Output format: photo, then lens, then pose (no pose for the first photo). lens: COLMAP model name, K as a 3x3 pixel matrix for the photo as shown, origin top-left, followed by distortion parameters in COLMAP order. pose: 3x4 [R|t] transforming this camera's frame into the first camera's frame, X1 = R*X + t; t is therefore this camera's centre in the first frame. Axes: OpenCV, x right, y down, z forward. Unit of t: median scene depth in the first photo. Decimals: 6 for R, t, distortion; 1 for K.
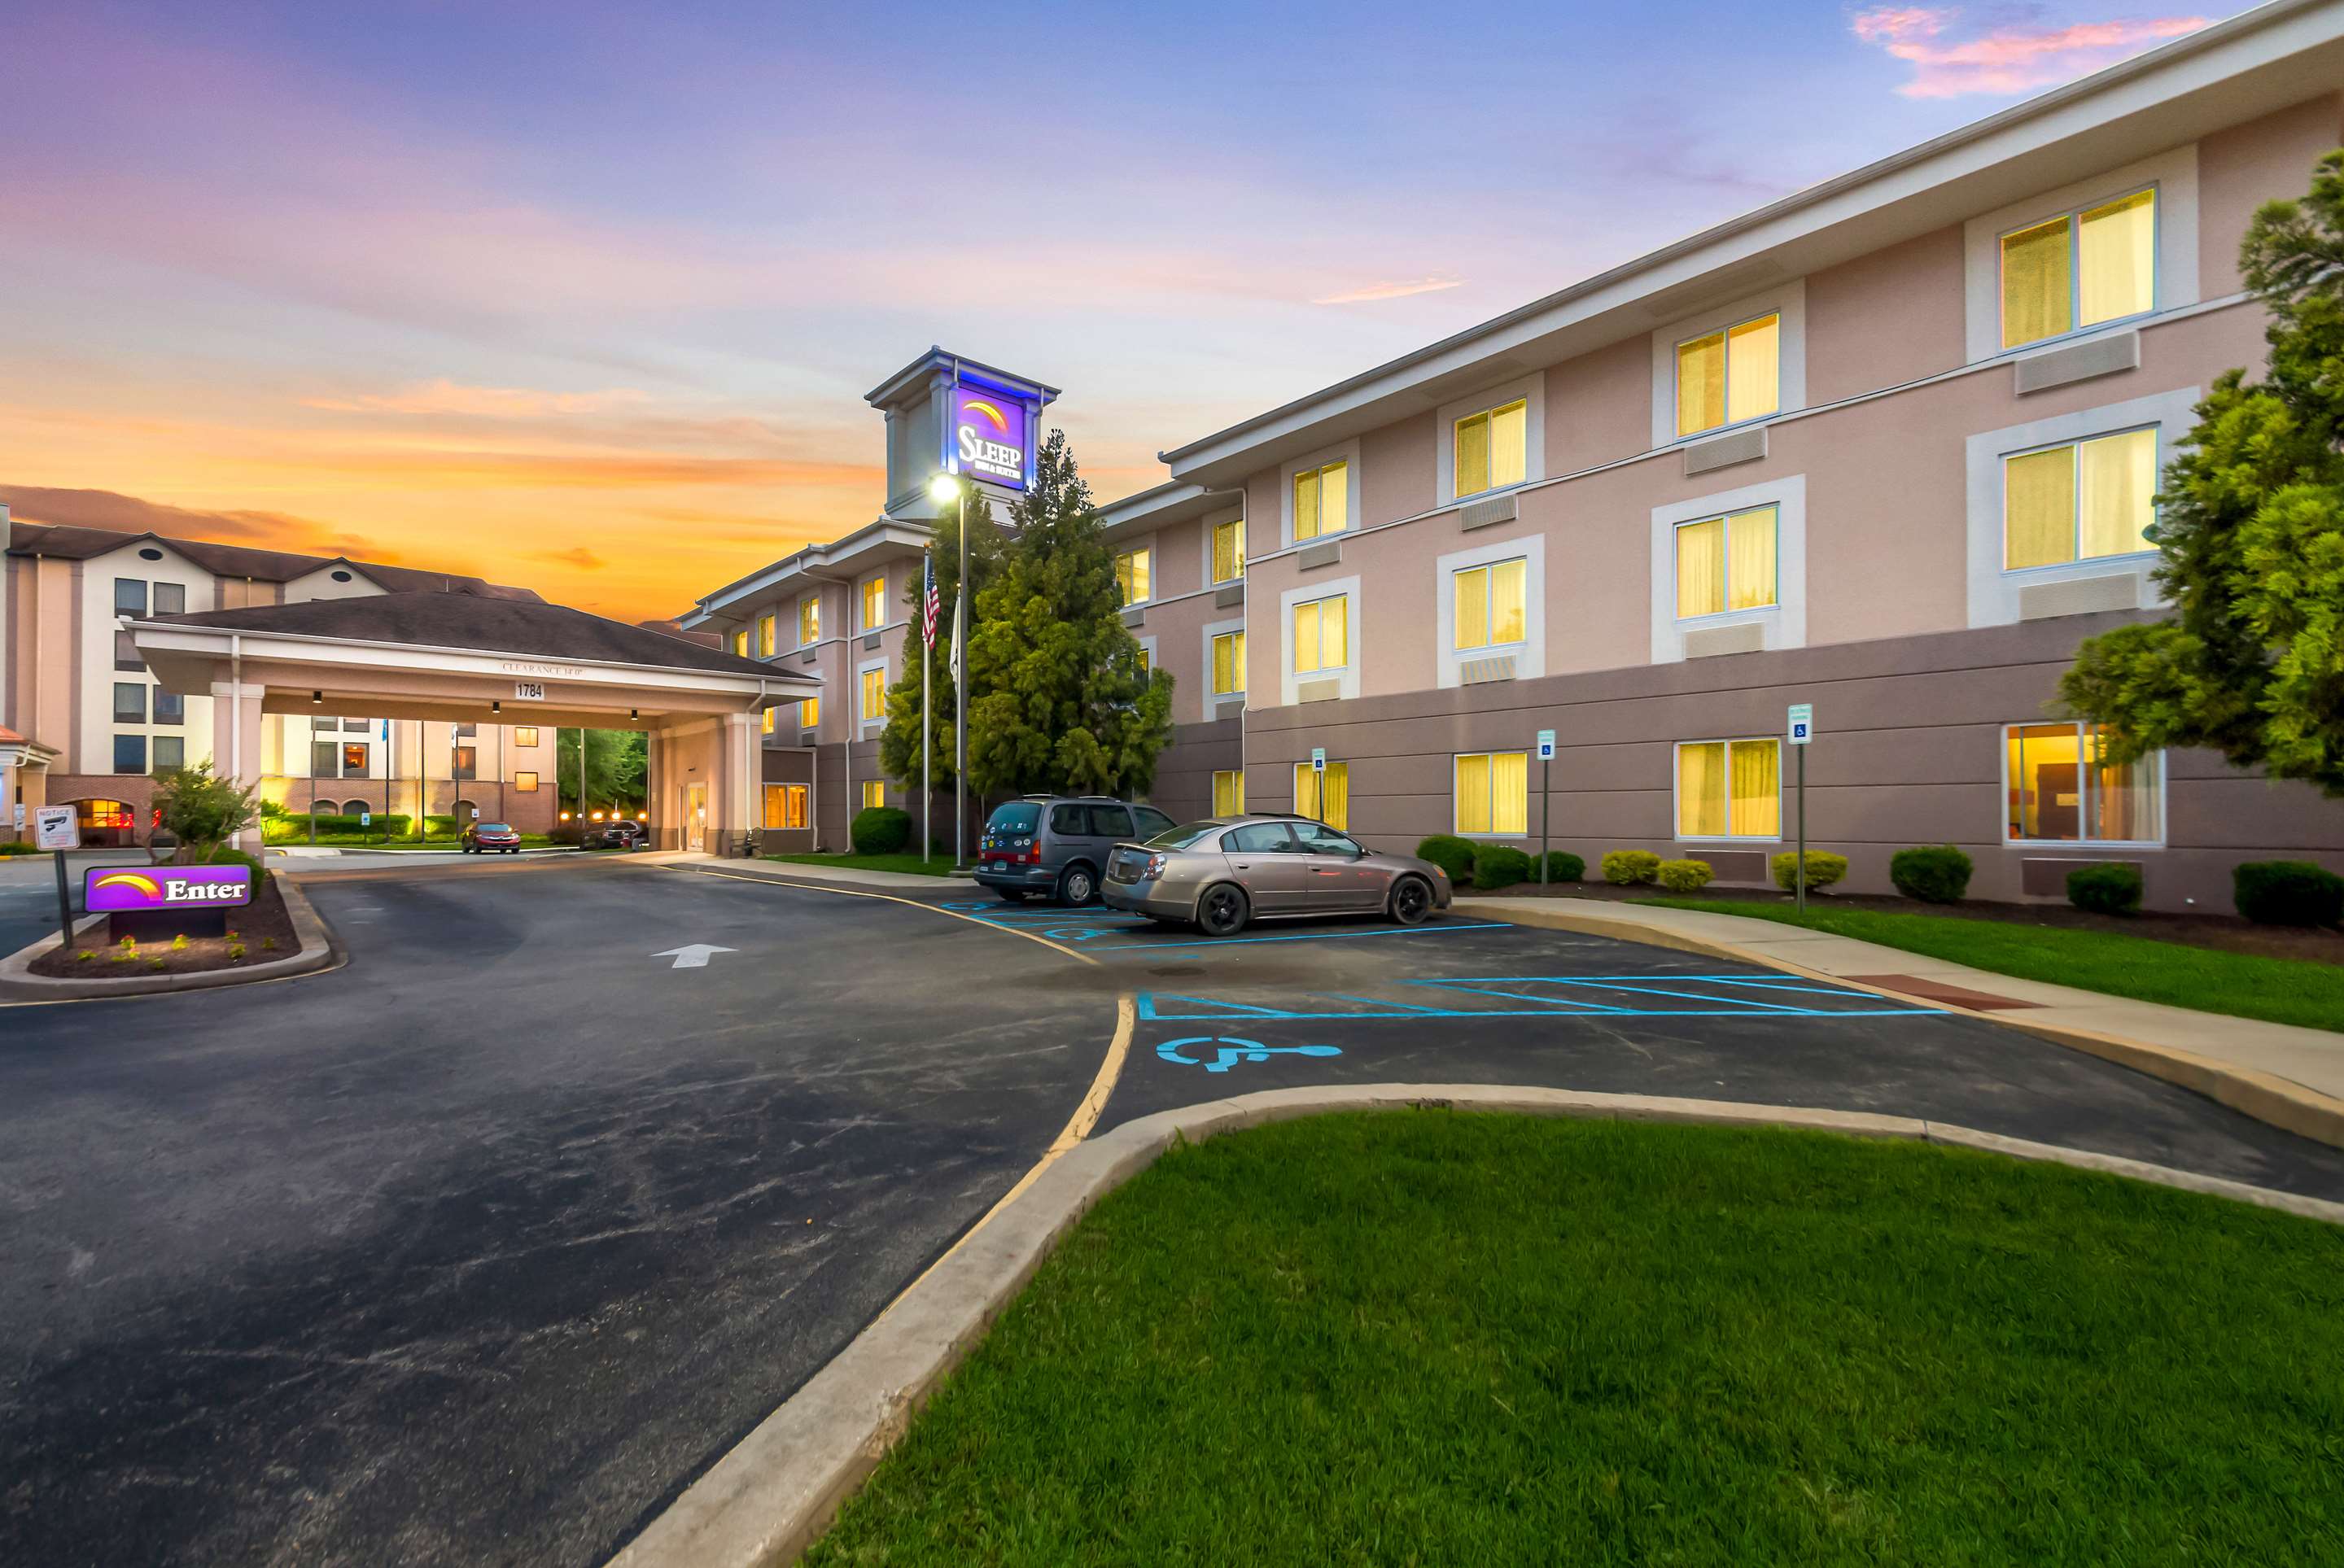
lens RADIAL K [[1000.8, 0, 1172.0], [0, 1000.8, 784.0], [0, 0, 1]] dist [0.002984, -0.000335]
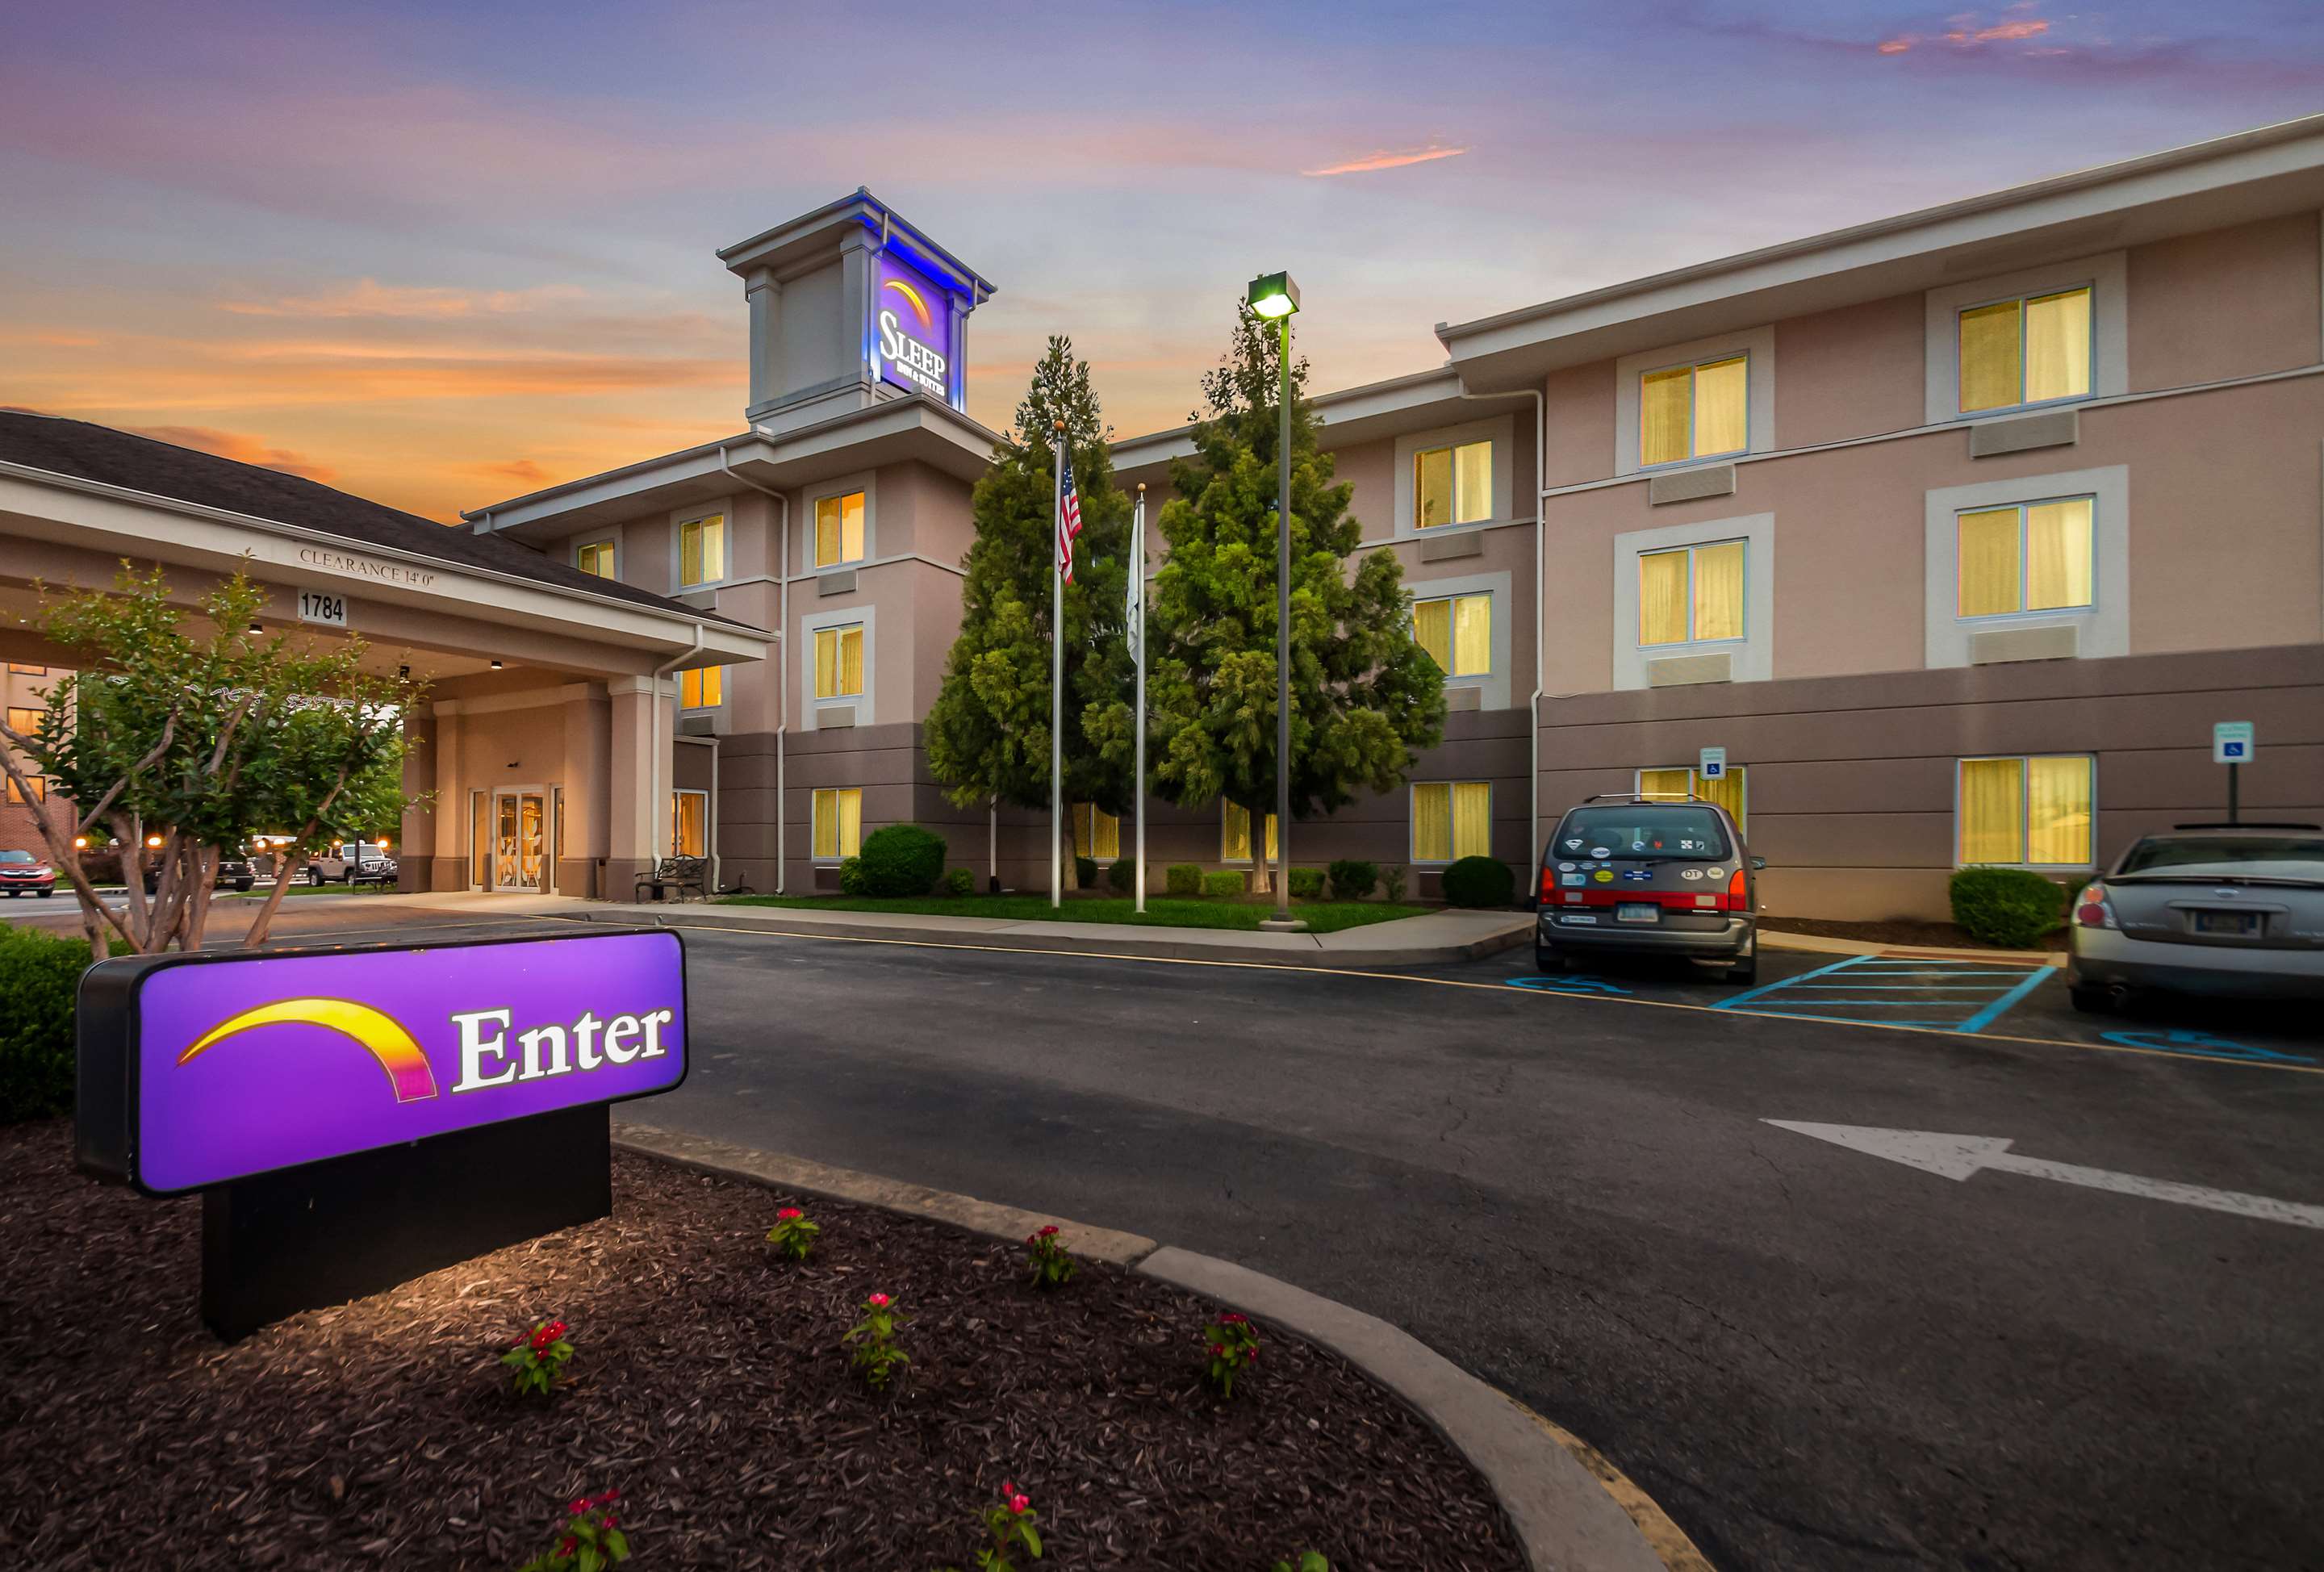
lens RADIAL K [[1061.7, 0, 1112.1], [0, 1061.7, 824.2], [0, 0, 1]] dist [0.025046, -0.025950]
pose [[0.959467, 0.016693, 0.281326, -0.458950], [-0.017402, 0.999849, 0.000024, 0.025479], [-0.281283, -0.004918, 0.959612, 0.358812]]
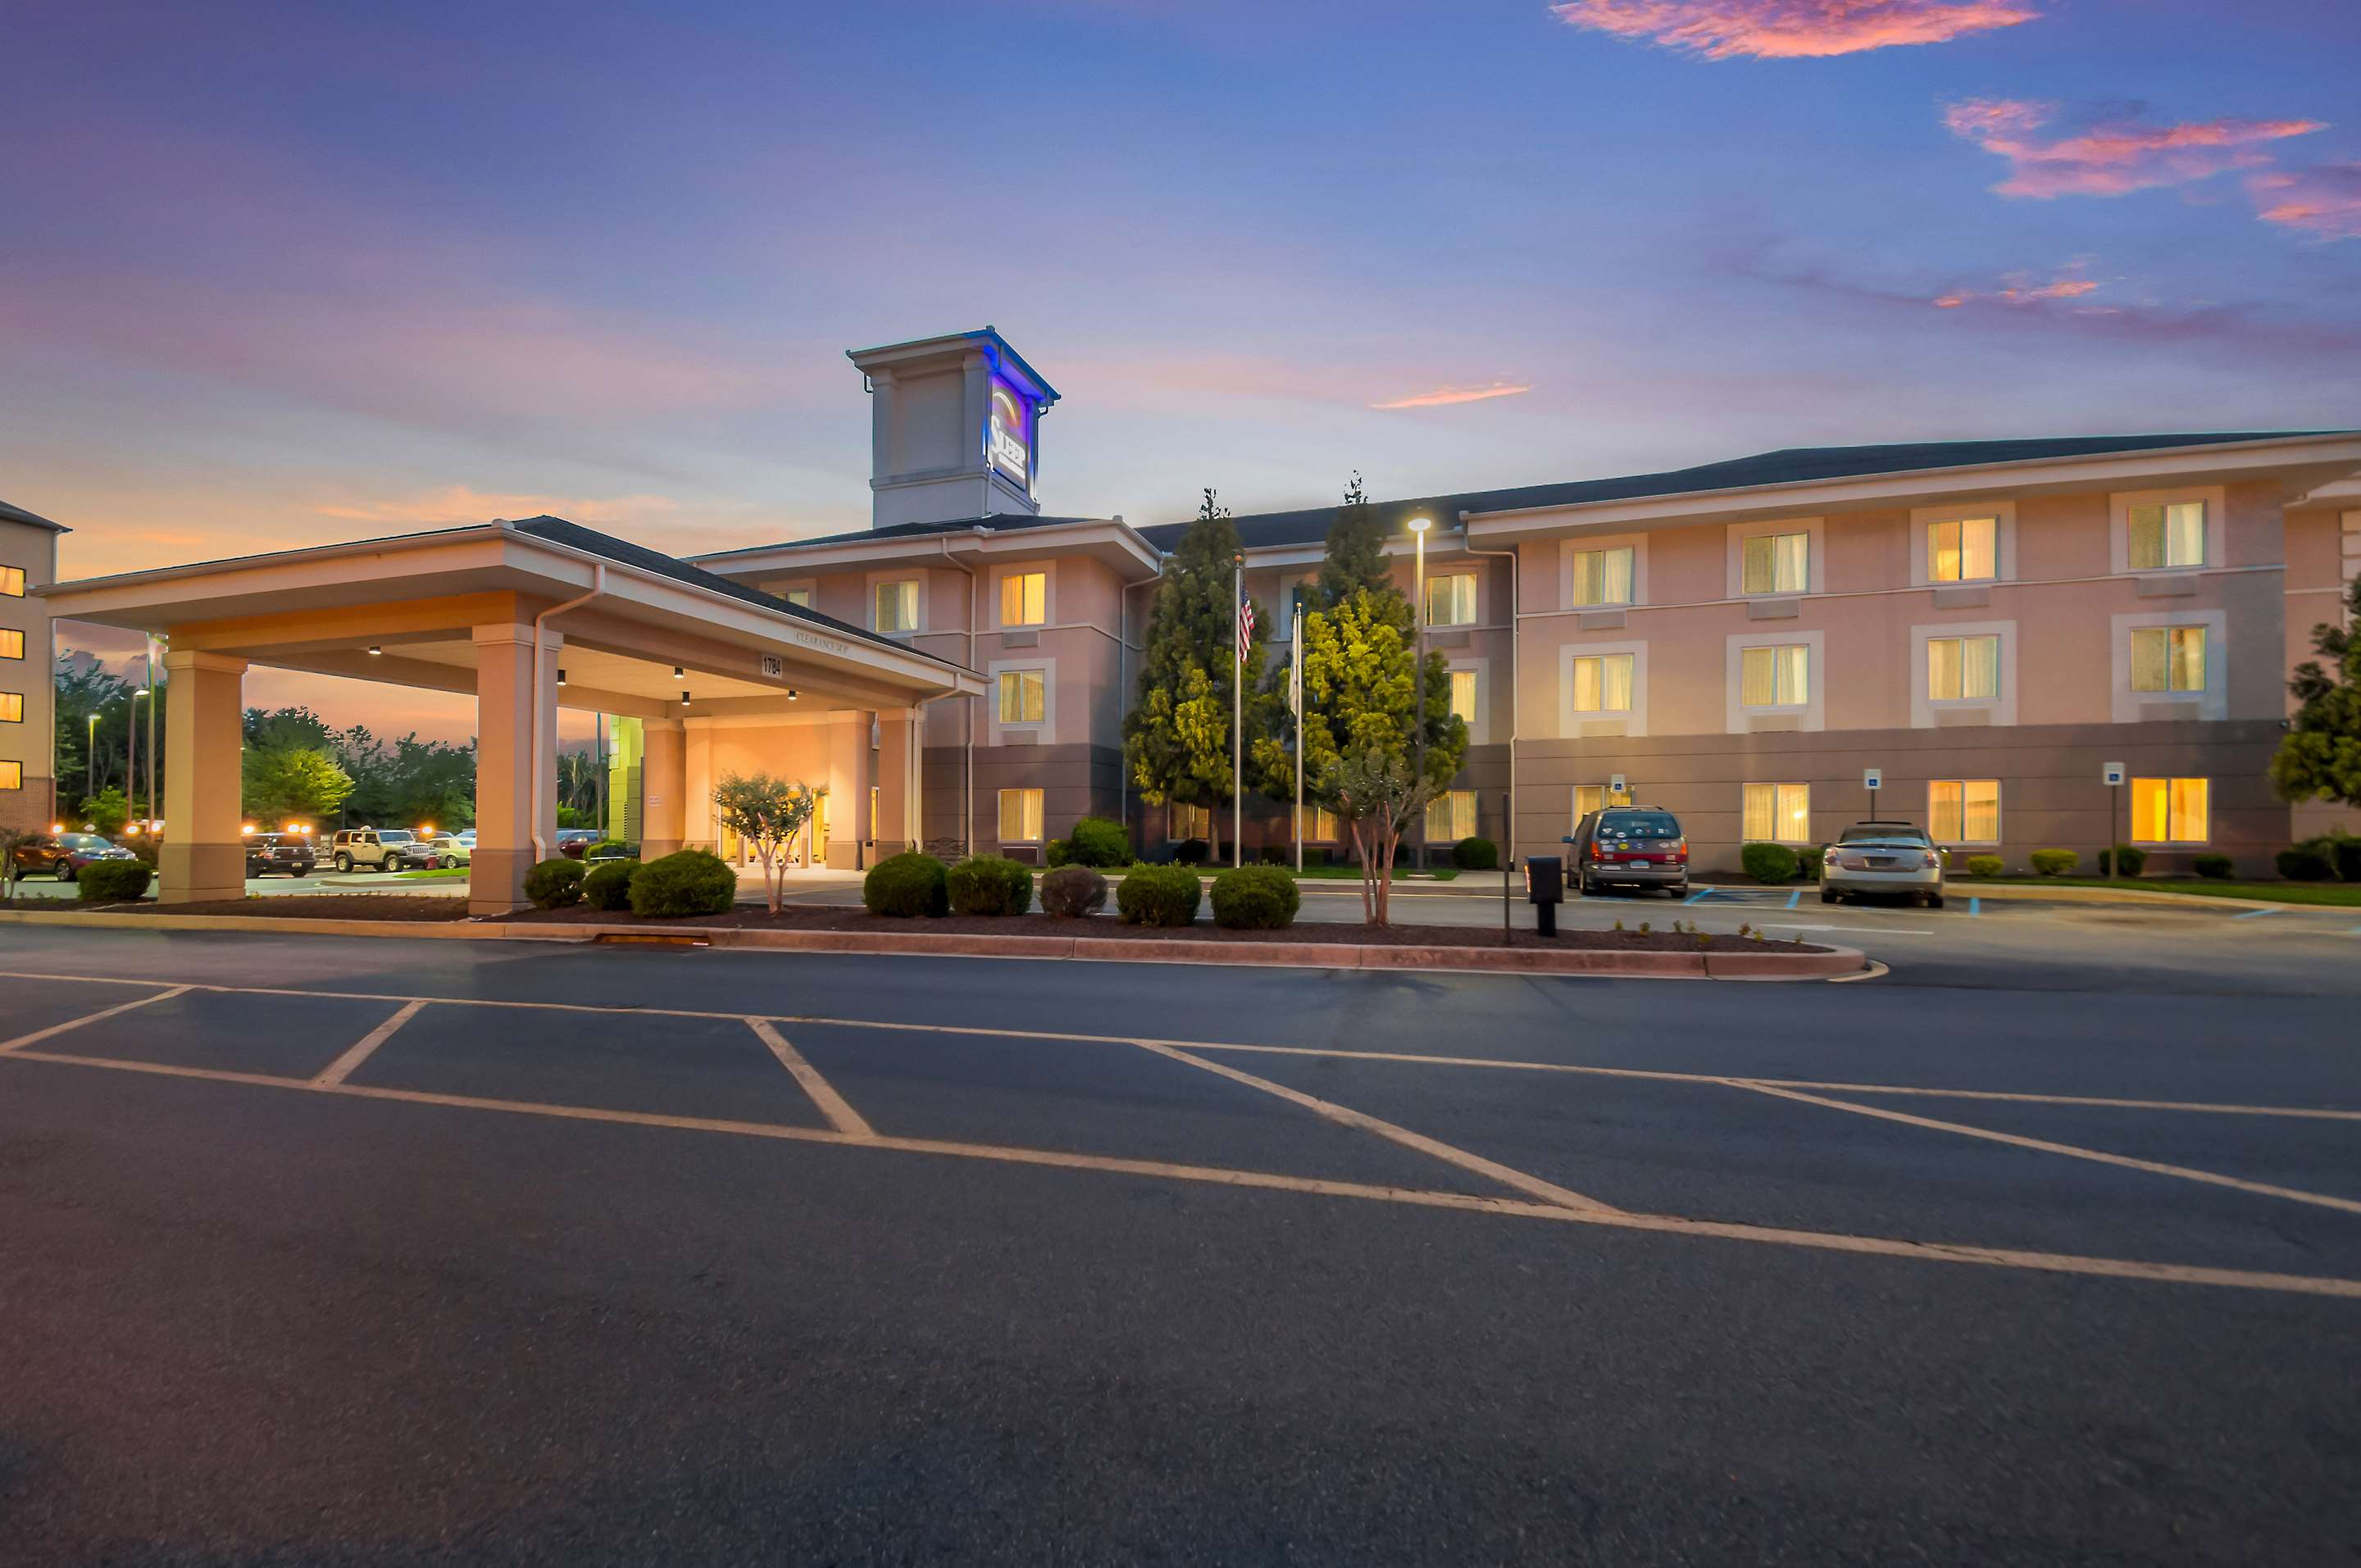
lens RADIAL K [[1008.0, 0, 1174.4], [0, 1008.0, 800.4], [0, 0, 1]] dist [-0.002427, -0.000305]
pose [[0.871325, 0.023007, 0.490166, -0.902421], [-0.019892, 0.999735, -0.011563, 0.021584], [-0.490303, 0.000325, 0.871552, 0.160869]]
